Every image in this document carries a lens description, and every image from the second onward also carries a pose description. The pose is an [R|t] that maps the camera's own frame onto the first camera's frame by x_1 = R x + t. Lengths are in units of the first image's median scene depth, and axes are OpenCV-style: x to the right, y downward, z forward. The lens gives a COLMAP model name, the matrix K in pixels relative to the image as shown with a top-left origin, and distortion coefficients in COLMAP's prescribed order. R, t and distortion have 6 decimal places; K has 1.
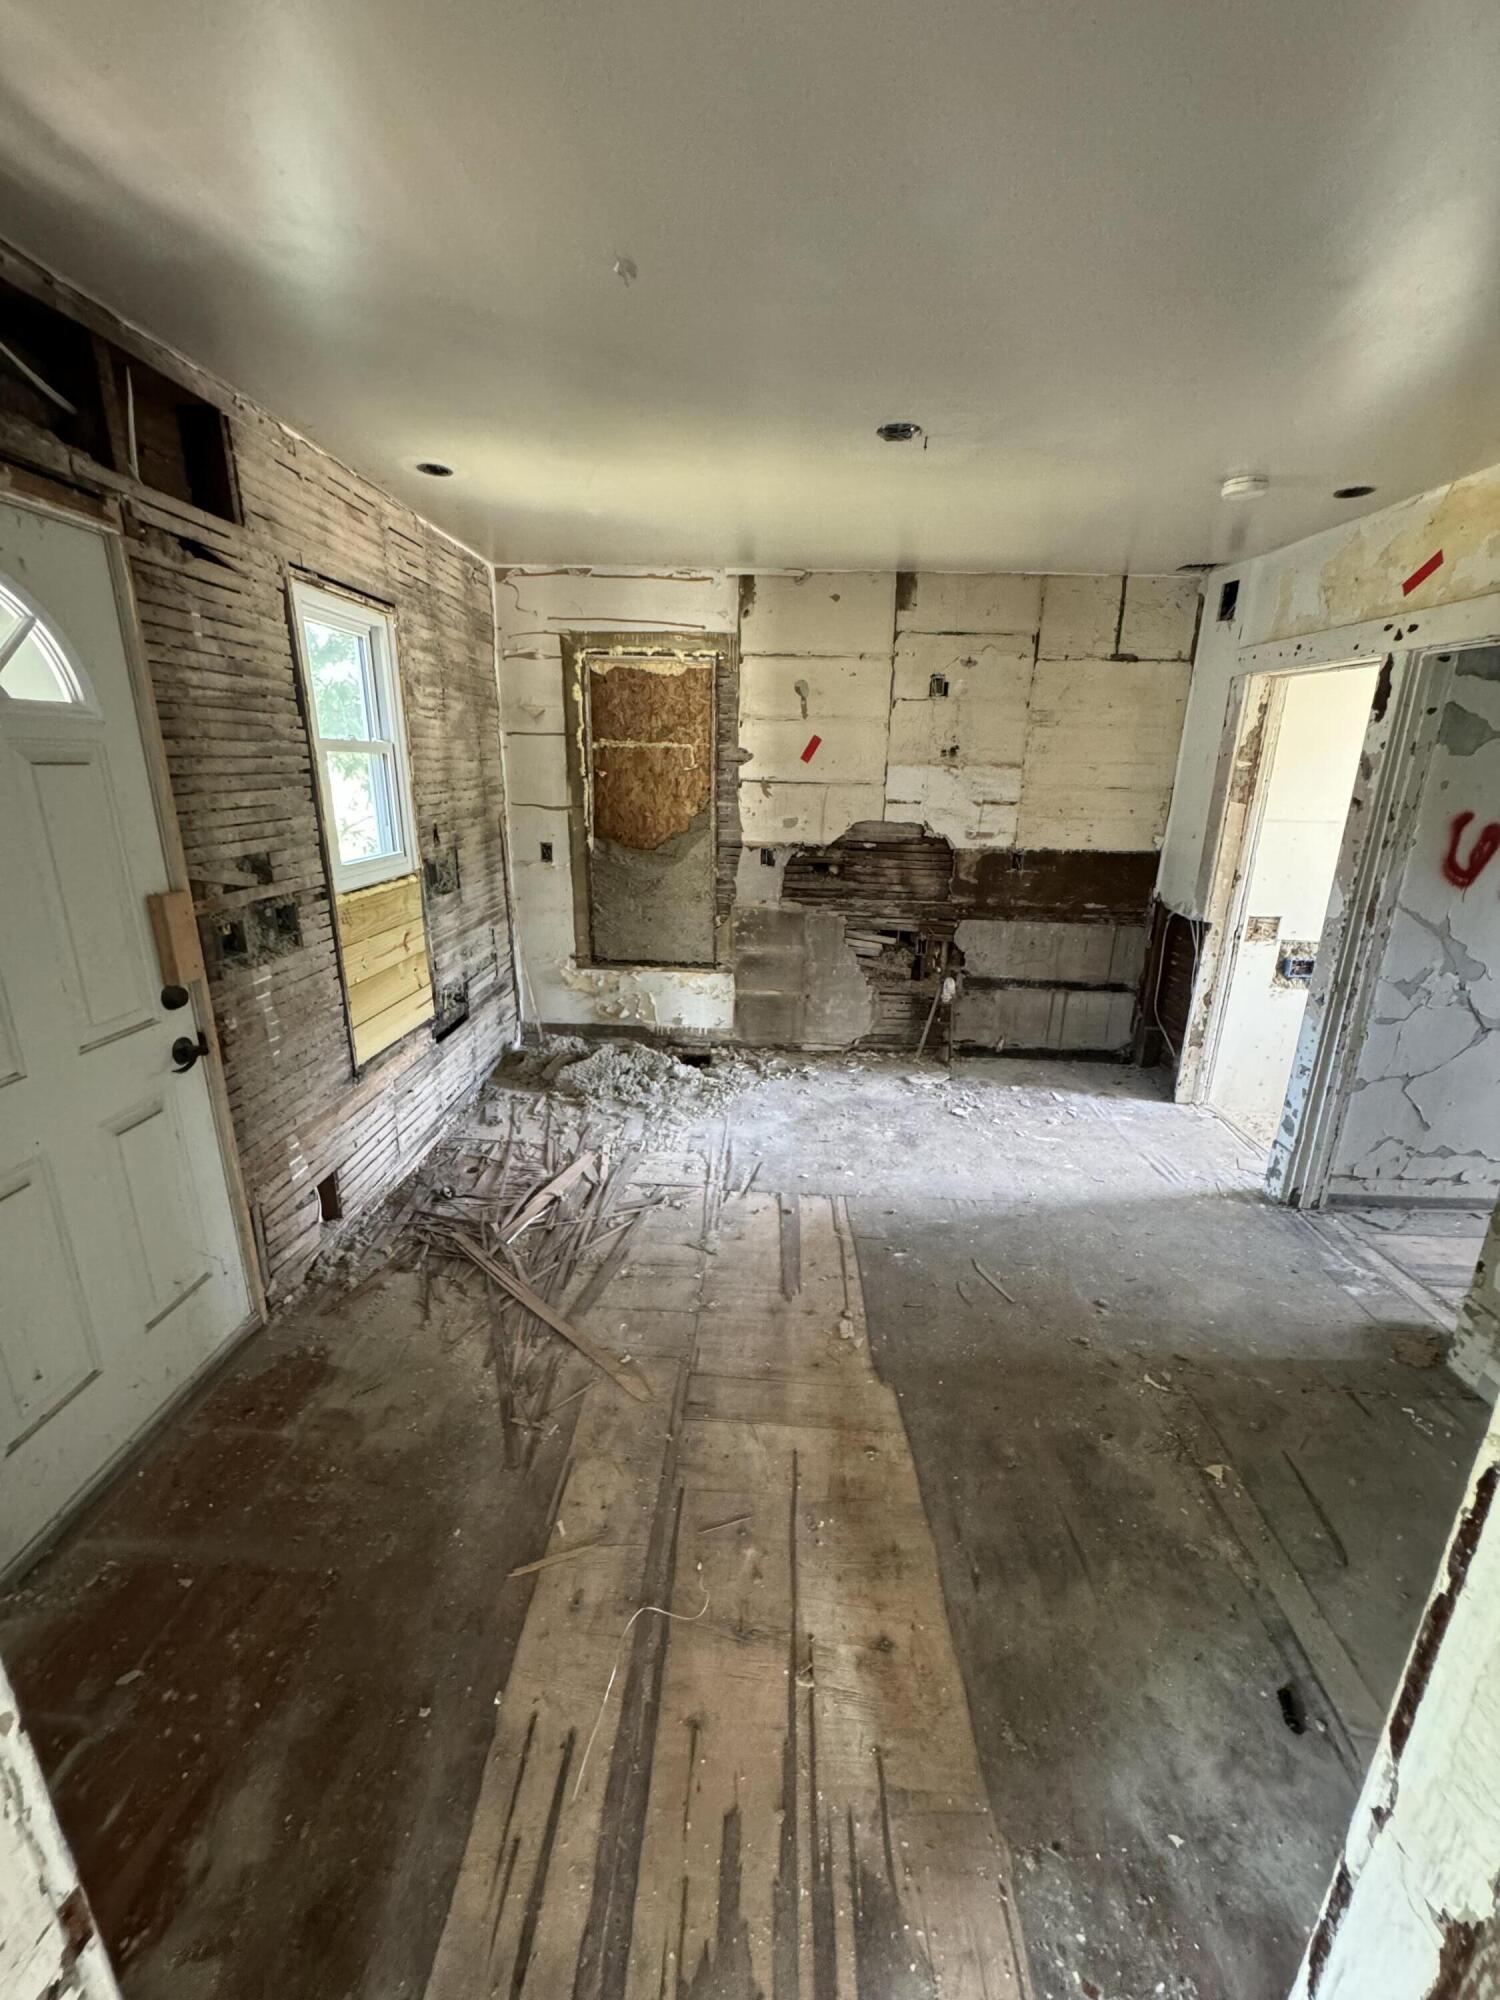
lens RADIAL K [[805.1, 0, 744.0], [0, 805.1, 1002.5], [0, 0, 1]] dist [0.002774, -0.000529]
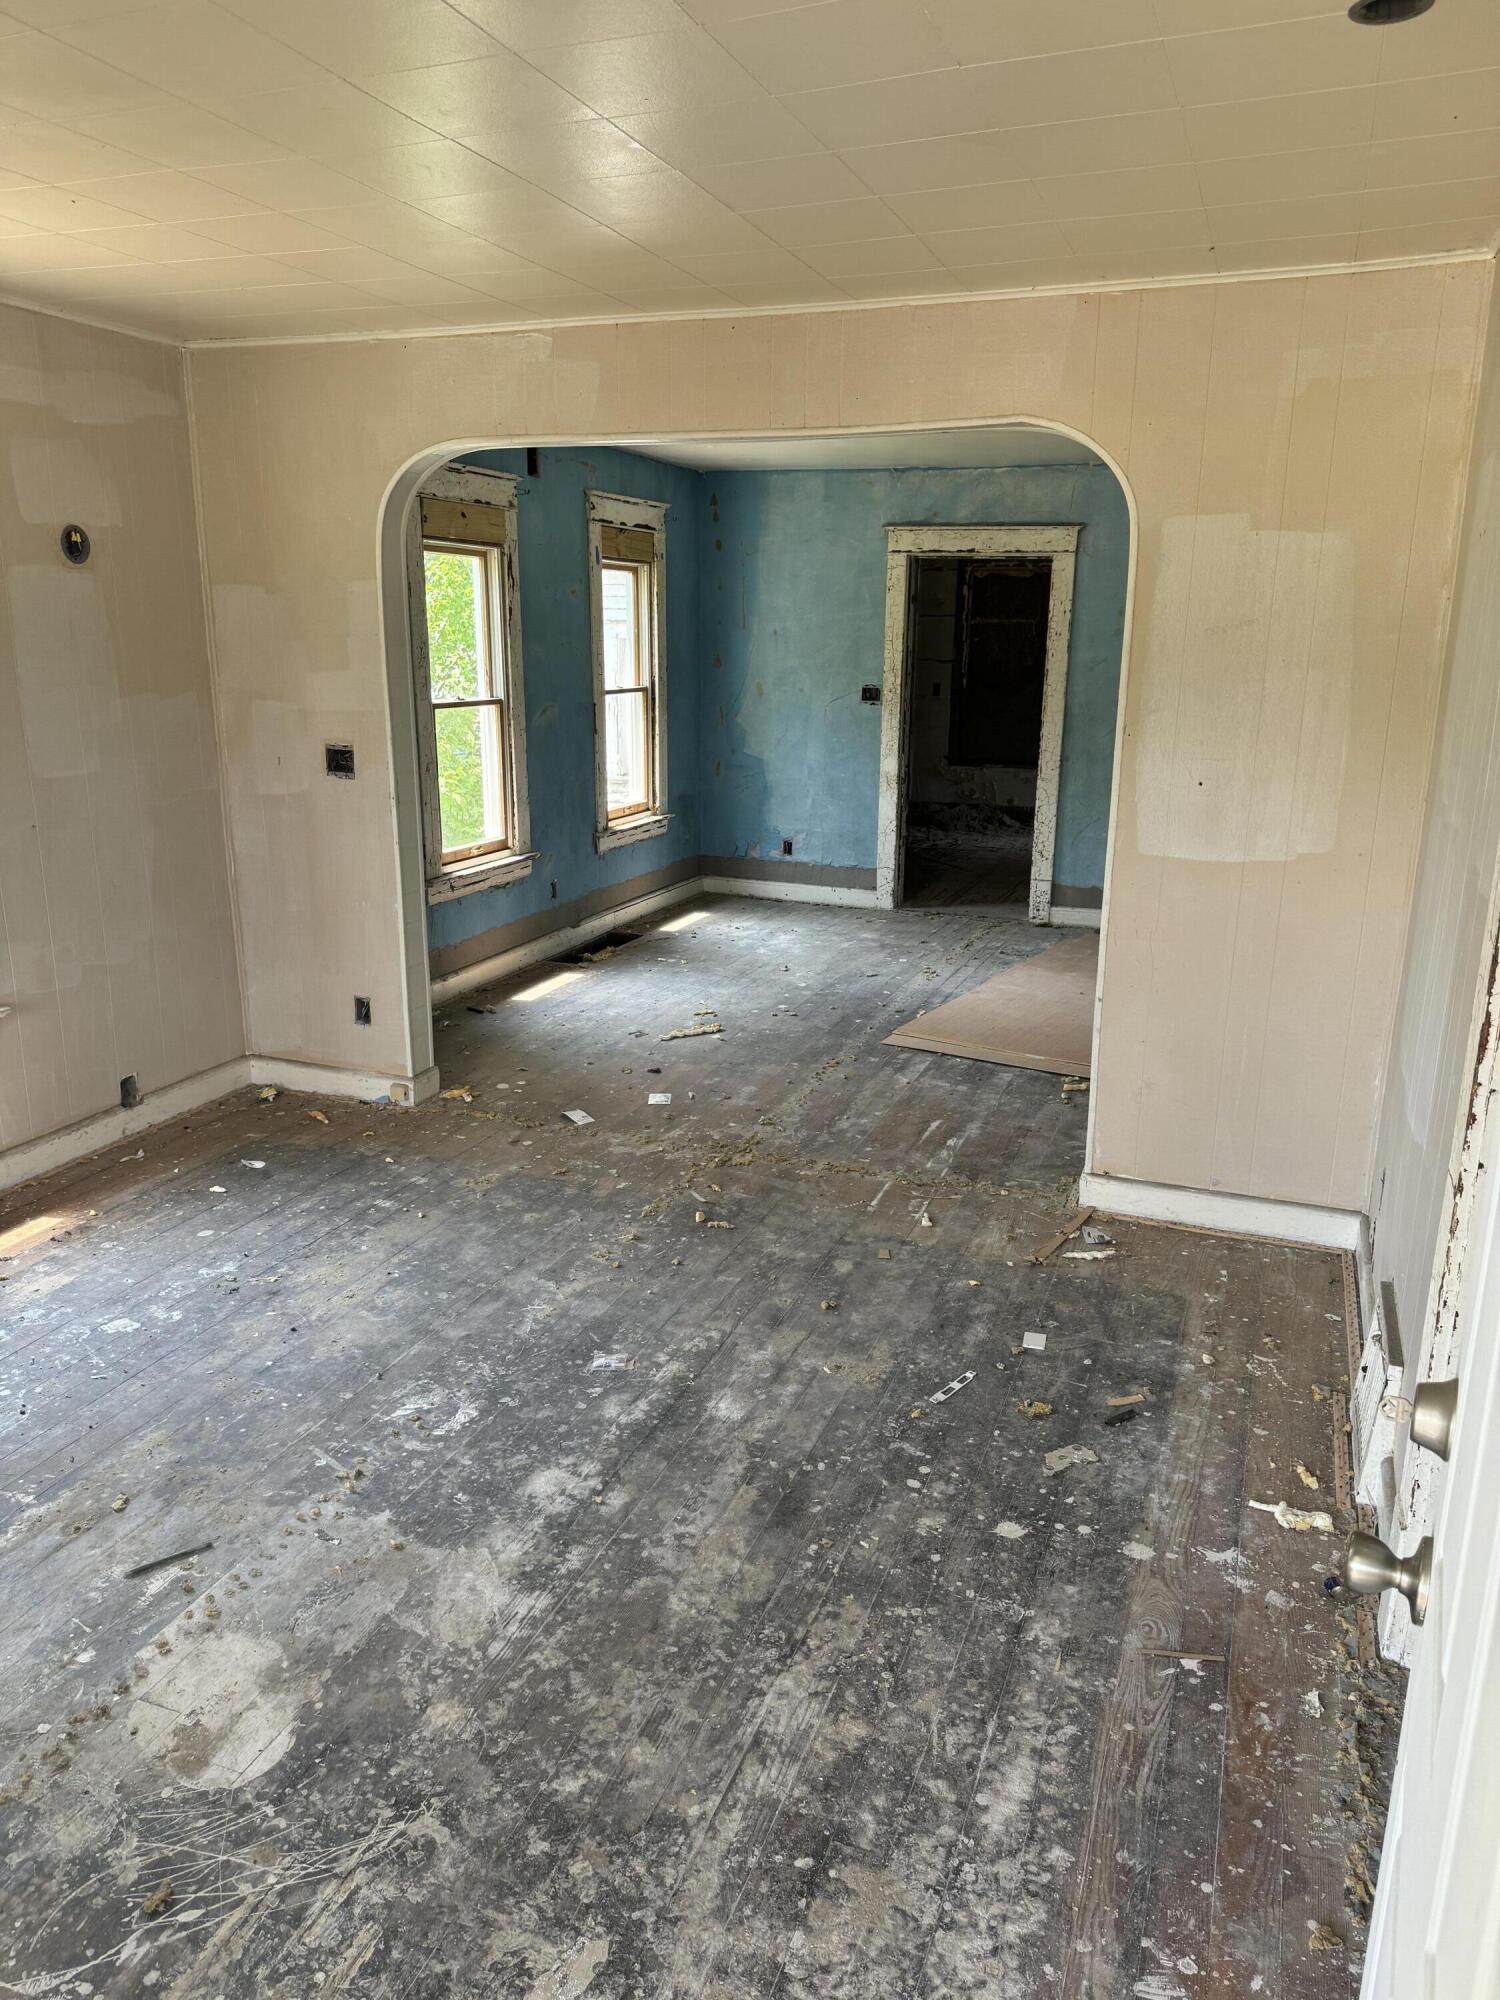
lens RADIAL K [[1387.7, 0, 743.9], [0, 1387.7, 1008.0], [0, 0, 1]] dist [0.092681, -0.003704]
pose [[0.948689, 0.075928, -0.306958, 0.303009], [-0.083580, 0.996431, -0.011841, 0.525843], [0.304963, 0.036889, 0.951649, -1.795574]]
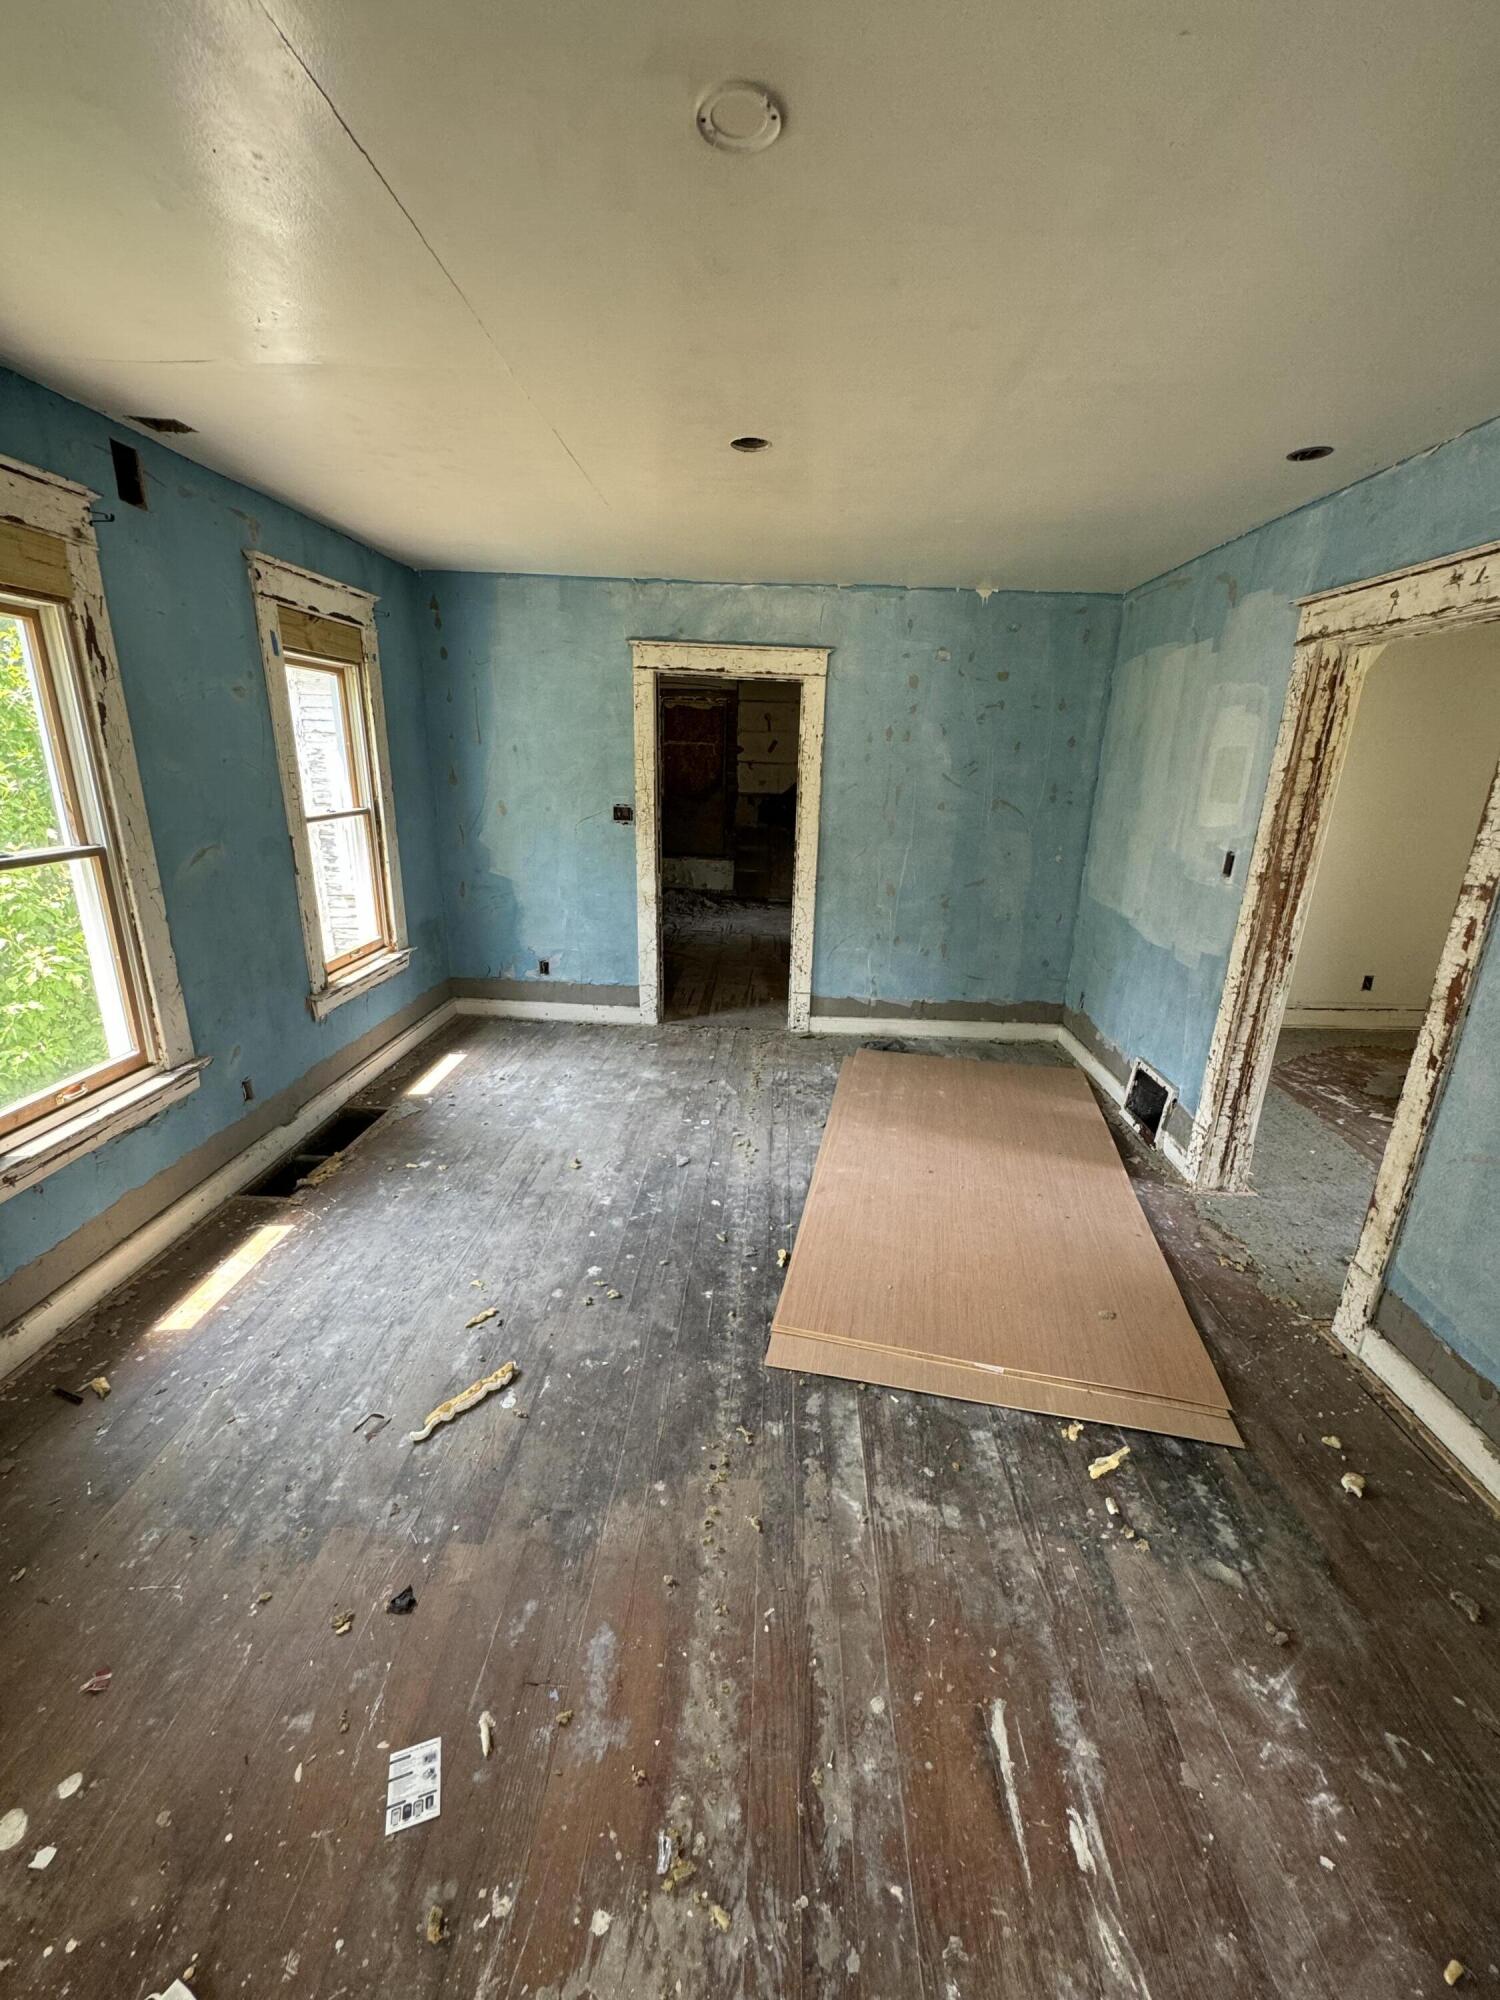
lens RADIAL K [[805.1, 0, 754.1], [0, 805.1, 997.4], [0, 0, 1]] dist [0.002774, -0.000529]
pose [[0.999857, 0.008231, 0.014787, 0.010644], [-0.008385, 0.999911, 0.010379, 0.293591], [-0.014701, -0.010501, 0.999837, -1.022997]]
